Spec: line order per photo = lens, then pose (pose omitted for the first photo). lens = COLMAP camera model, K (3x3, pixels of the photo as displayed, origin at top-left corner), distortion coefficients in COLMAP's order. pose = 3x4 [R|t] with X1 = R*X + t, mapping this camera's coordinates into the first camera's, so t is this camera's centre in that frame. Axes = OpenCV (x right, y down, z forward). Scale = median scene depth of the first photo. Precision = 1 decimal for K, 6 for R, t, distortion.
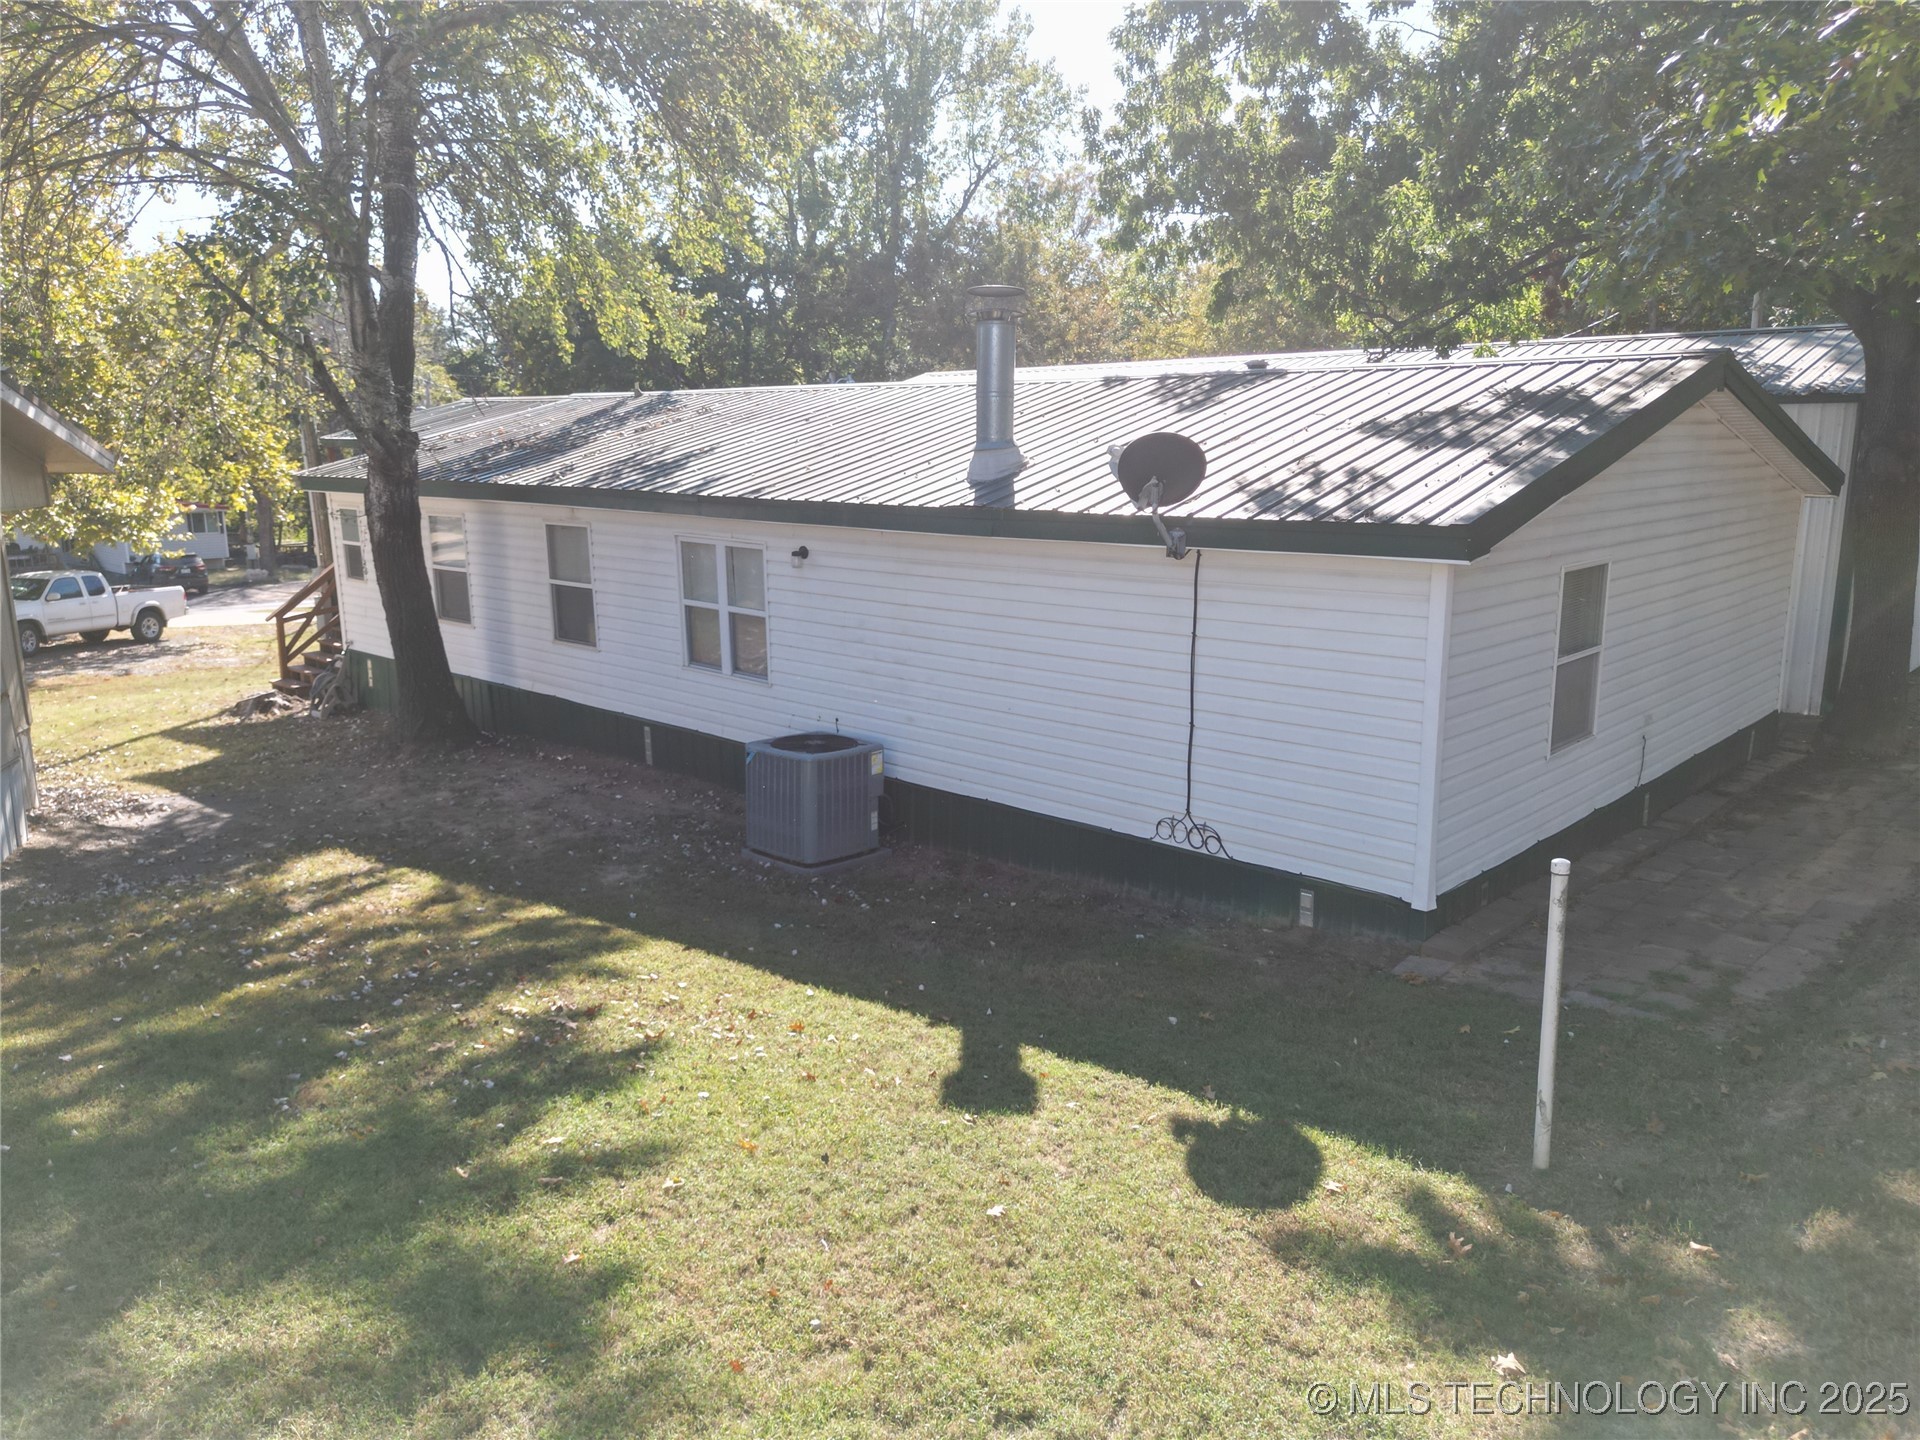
lens RADIAL K [[1341.6, 0, 960.0], [0, 1341.6, 720.0], [0, 0, 1]] dist [0.069294, -0.073432]
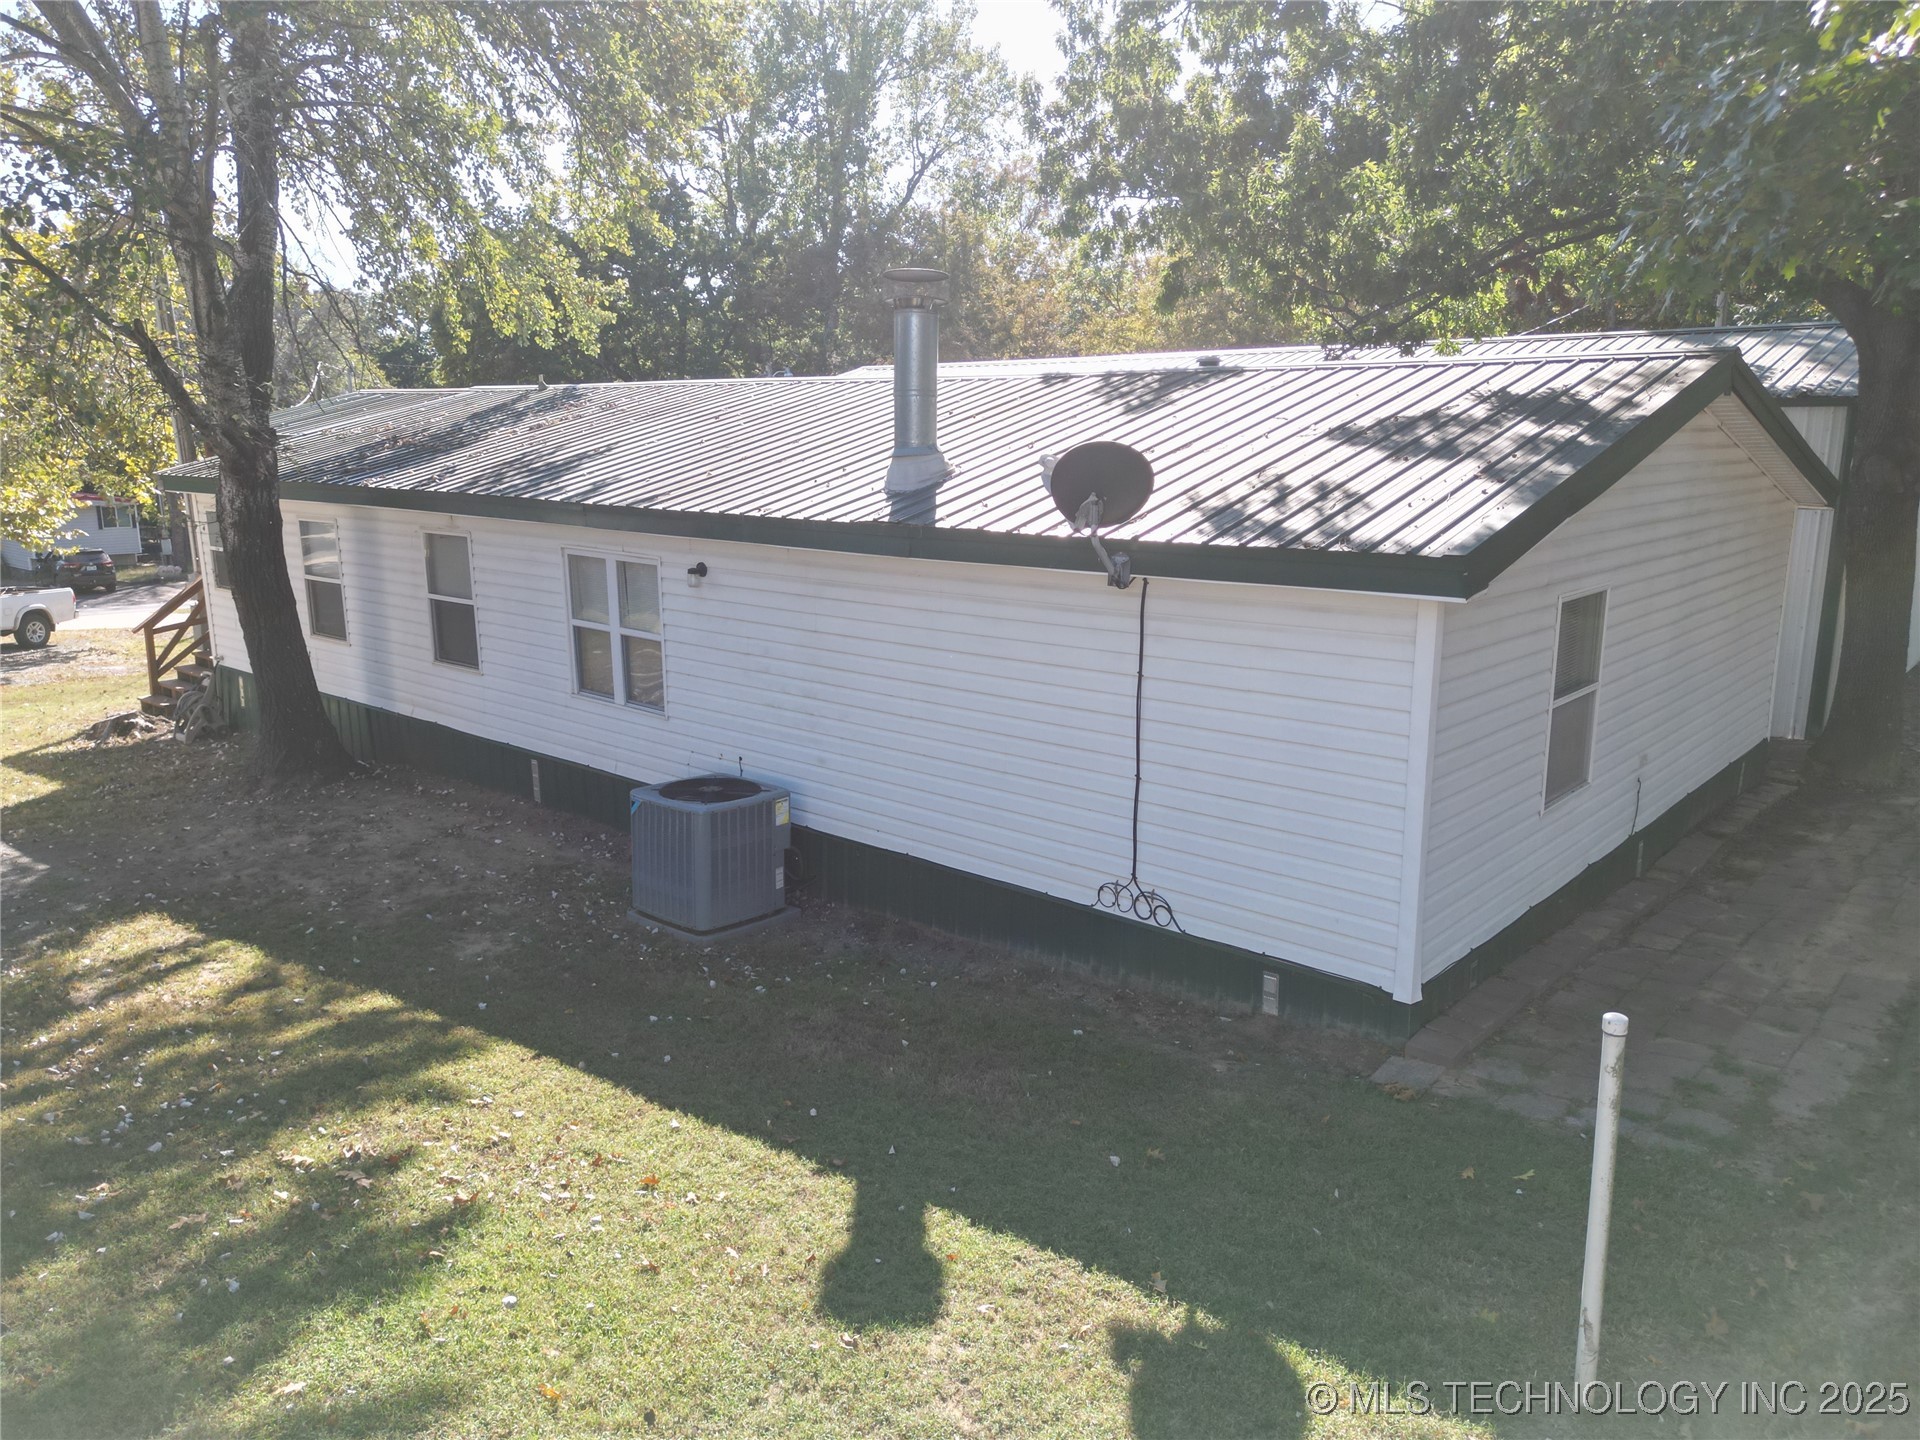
lens RADIAL K [[1328.0, 0, 960.0], [0, 1328.0, 720.0], [0, 0, 1]] dist [0.070493, -0.067552]
pose [[0.999378, -0.002144, 0.035186, 0.023763], [0.001902, 0.999974, 0.006929, -0.034149], [-0.035200, -0.006857, 0.999357, 0.127347]]
